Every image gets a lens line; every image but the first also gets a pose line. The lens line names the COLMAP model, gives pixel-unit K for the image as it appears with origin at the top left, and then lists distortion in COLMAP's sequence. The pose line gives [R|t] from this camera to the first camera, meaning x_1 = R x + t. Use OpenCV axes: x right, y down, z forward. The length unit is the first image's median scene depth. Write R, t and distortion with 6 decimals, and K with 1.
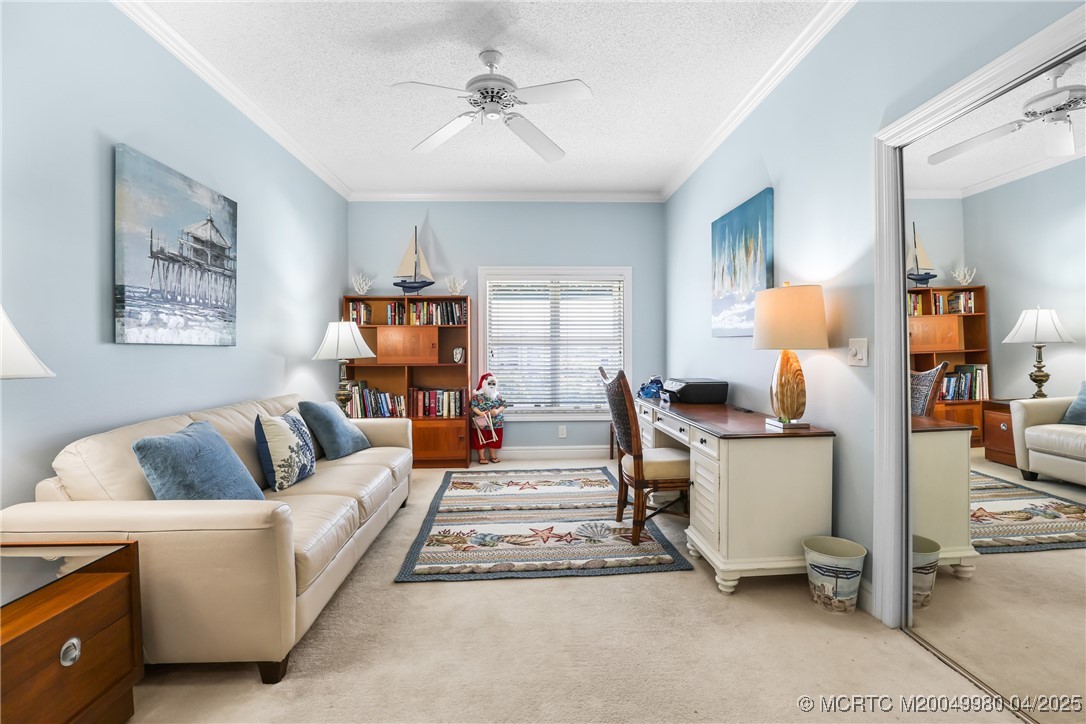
lens RADIAL K [[508.3, 0, 540.2], [0, 508.3, 357.3], [0, 0, 1]] dist [-0.026411, 0.002173]
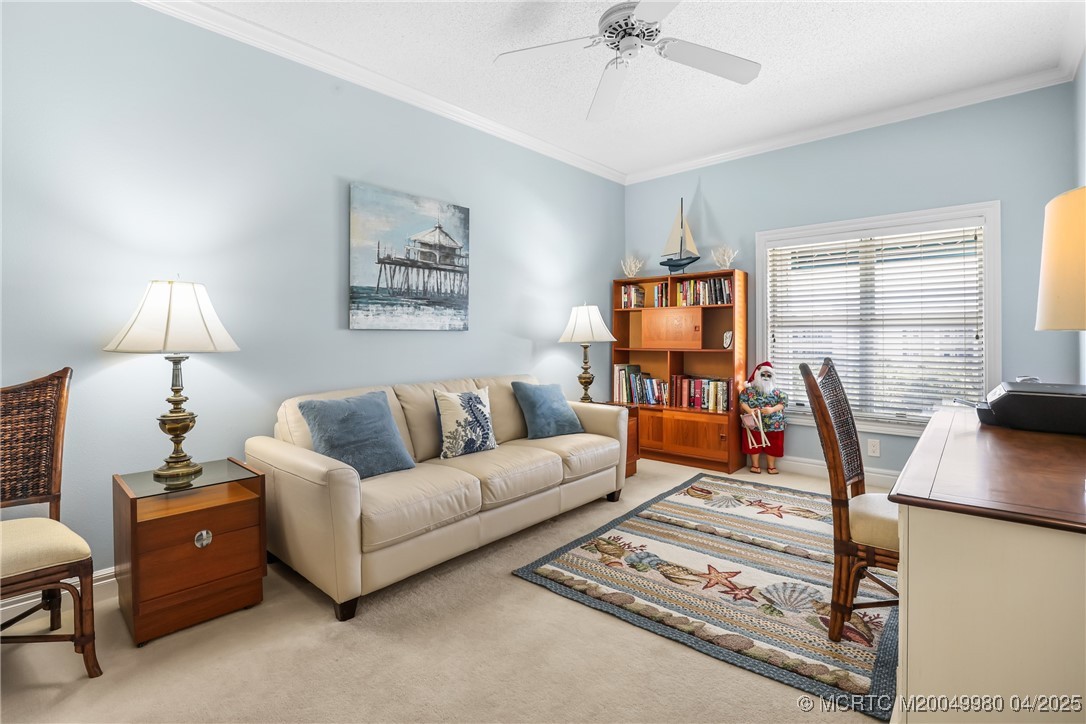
lens RADIAL K [[508.3, 0, 520.6], [0, 508.3, 335.4], [0, 0, 1]] dist [-0.026411, 0.002173]
pose [[0.706591, 0.000633, -0.707622, 0.321792], [-0.008484, 0.999935, -0.007577, -0.003053], [0.707571, 0.011357, 0.706551, 0.252009]]
